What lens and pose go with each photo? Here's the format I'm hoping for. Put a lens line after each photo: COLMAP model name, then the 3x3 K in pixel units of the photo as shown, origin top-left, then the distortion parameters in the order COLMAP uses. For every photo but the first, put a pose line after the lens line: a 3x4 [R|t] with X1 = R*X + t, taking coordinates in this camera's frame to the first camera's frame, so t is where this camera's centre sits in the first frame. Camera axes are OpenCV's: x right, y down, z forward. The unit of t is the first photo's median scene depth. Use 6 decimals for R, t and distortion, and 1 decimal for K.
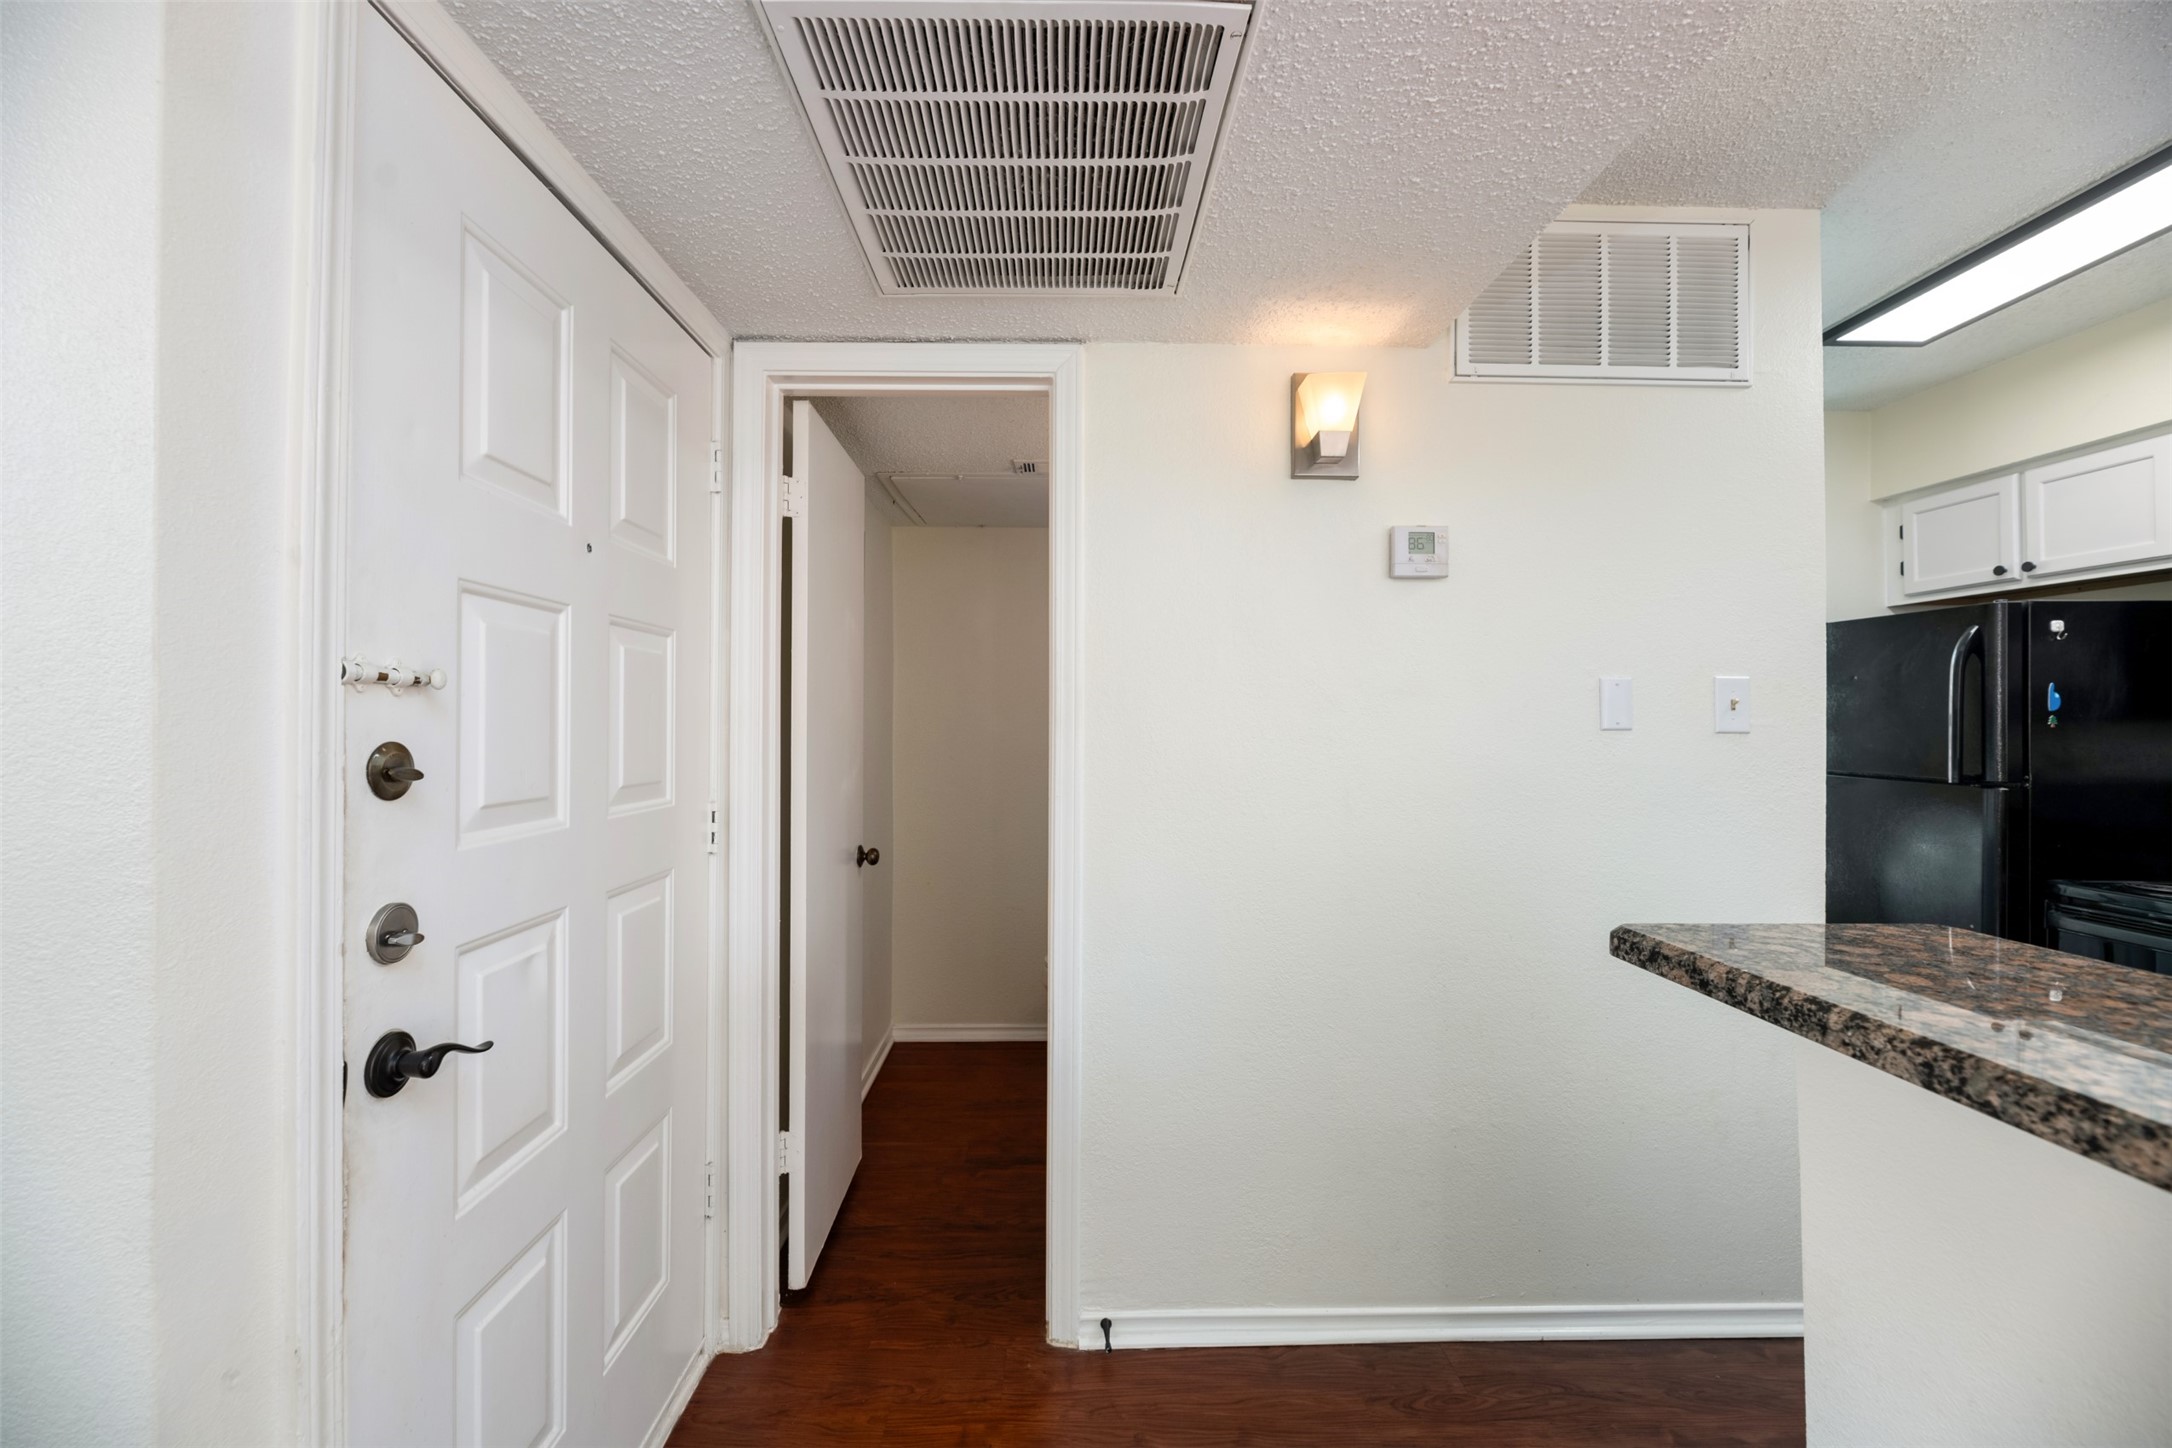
lens RADIAL K [[877.4, 0, 1086.0], [0, 877.4, 724.0], [0, 0, 1]] dist [-0.000051, -0.000008]
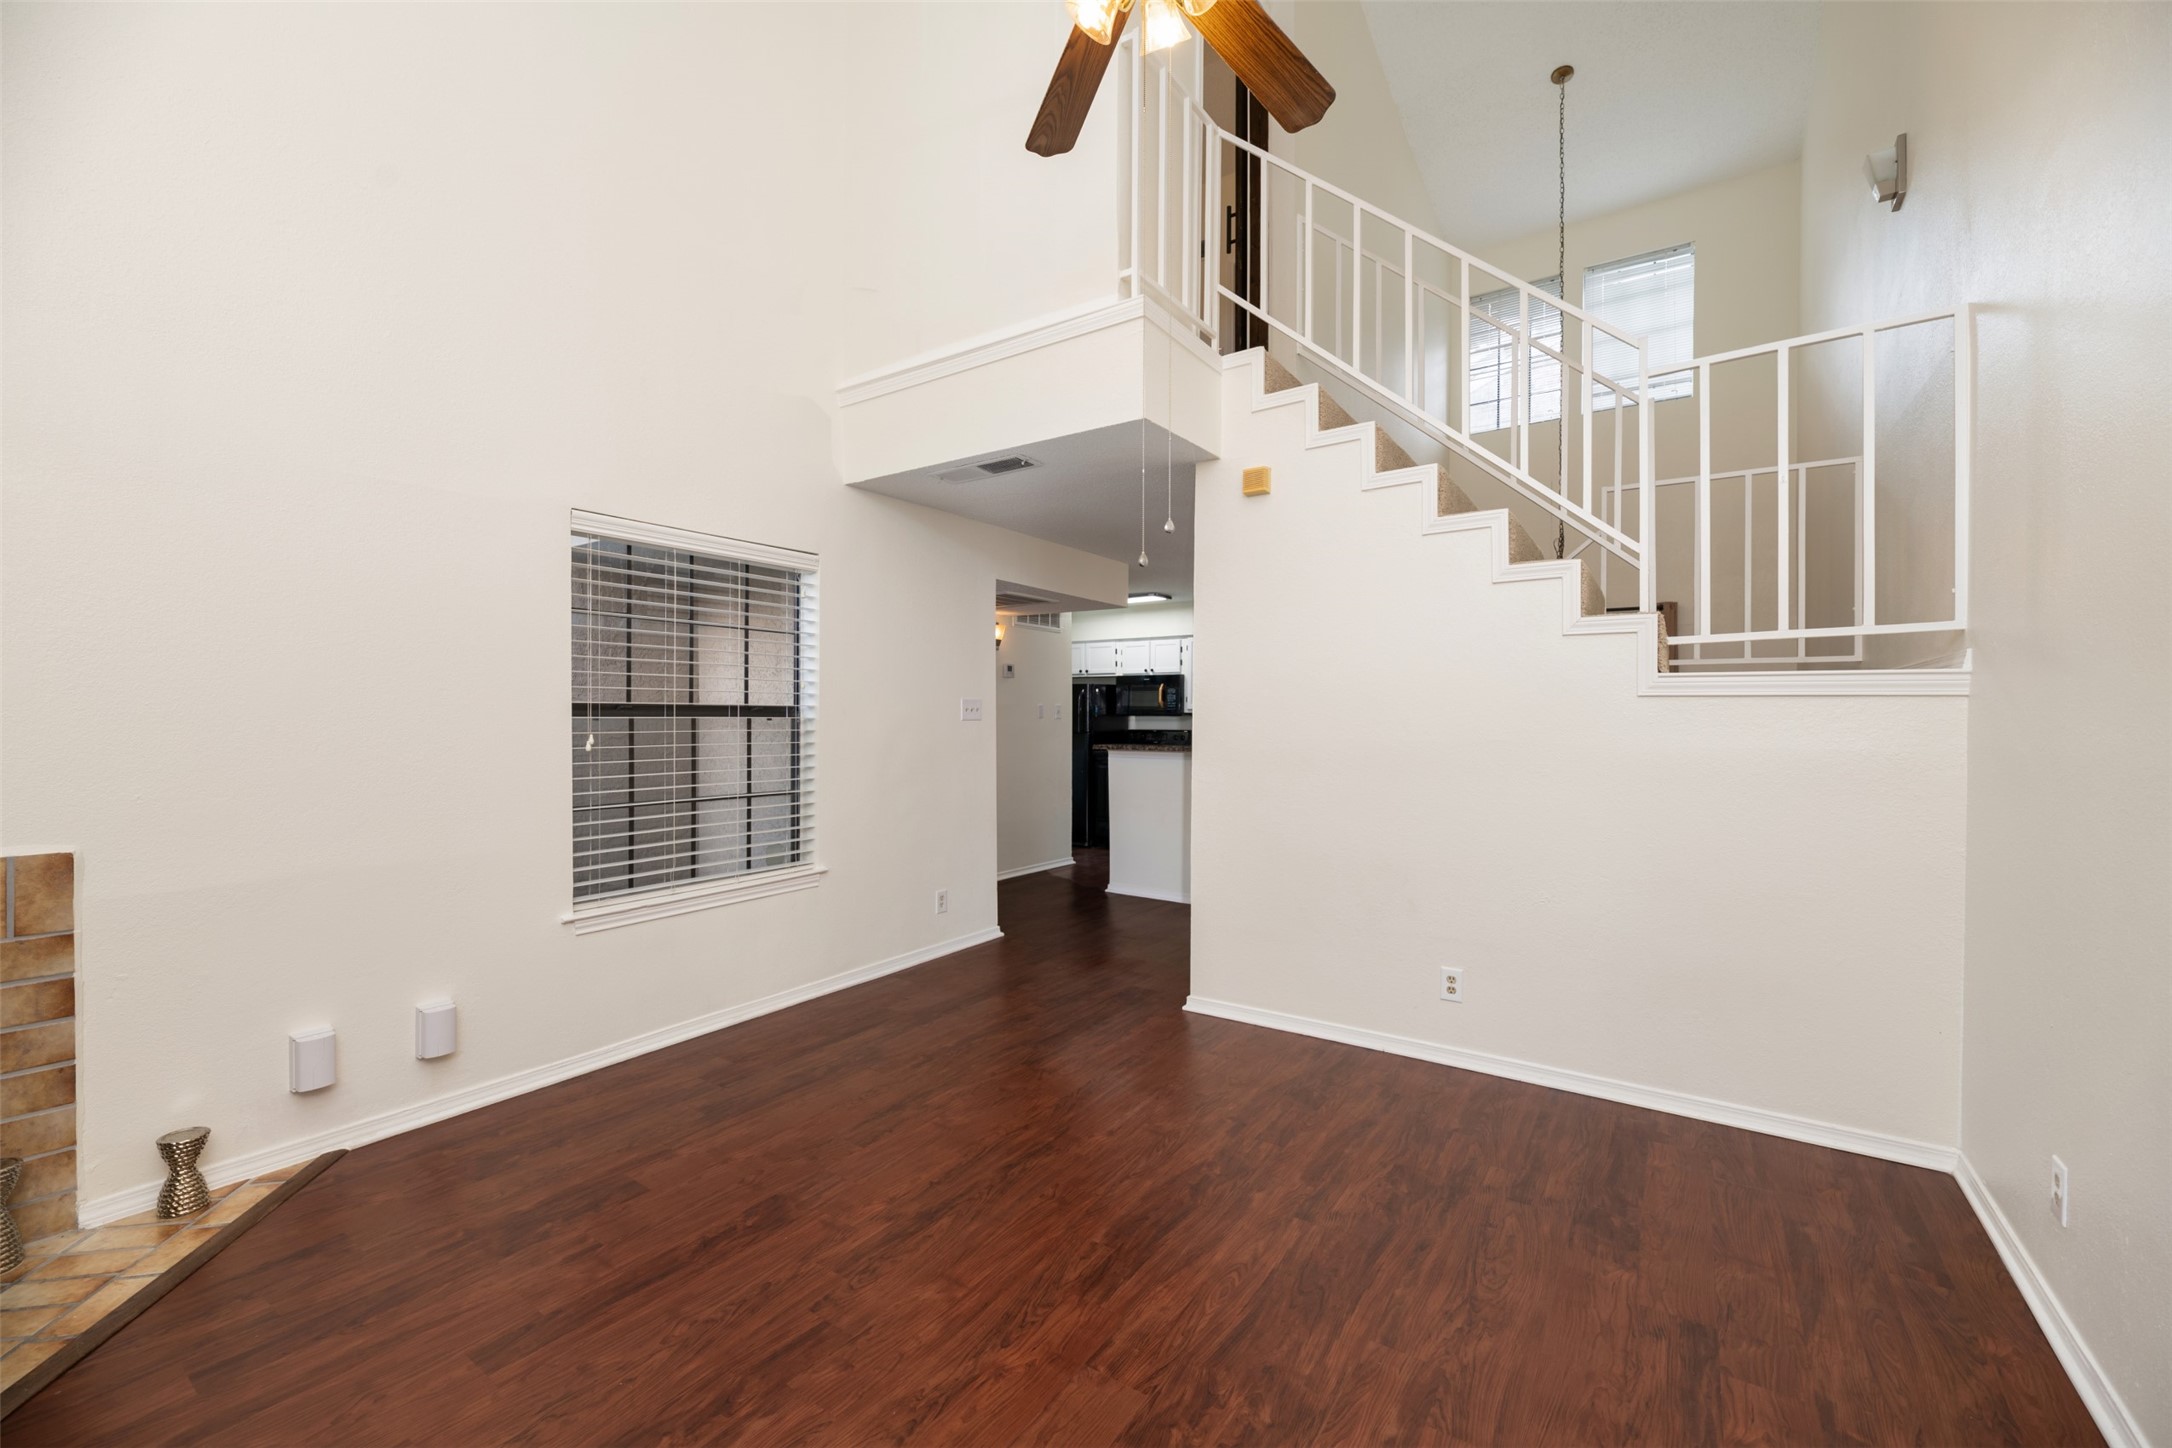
lens RADIAL K [[877.4, 0, 1086.0], [0, 877.4, 724.0], [0, 0, 1]] dist [-0.000051, -0.000008]
pose [[0.807956, 0.001058, -0.589242, 2.831394], [0.003341, 0.999974, 0.006377, 0.005194], [0.589233, -0.007121, 0.807931, -1.809738]]
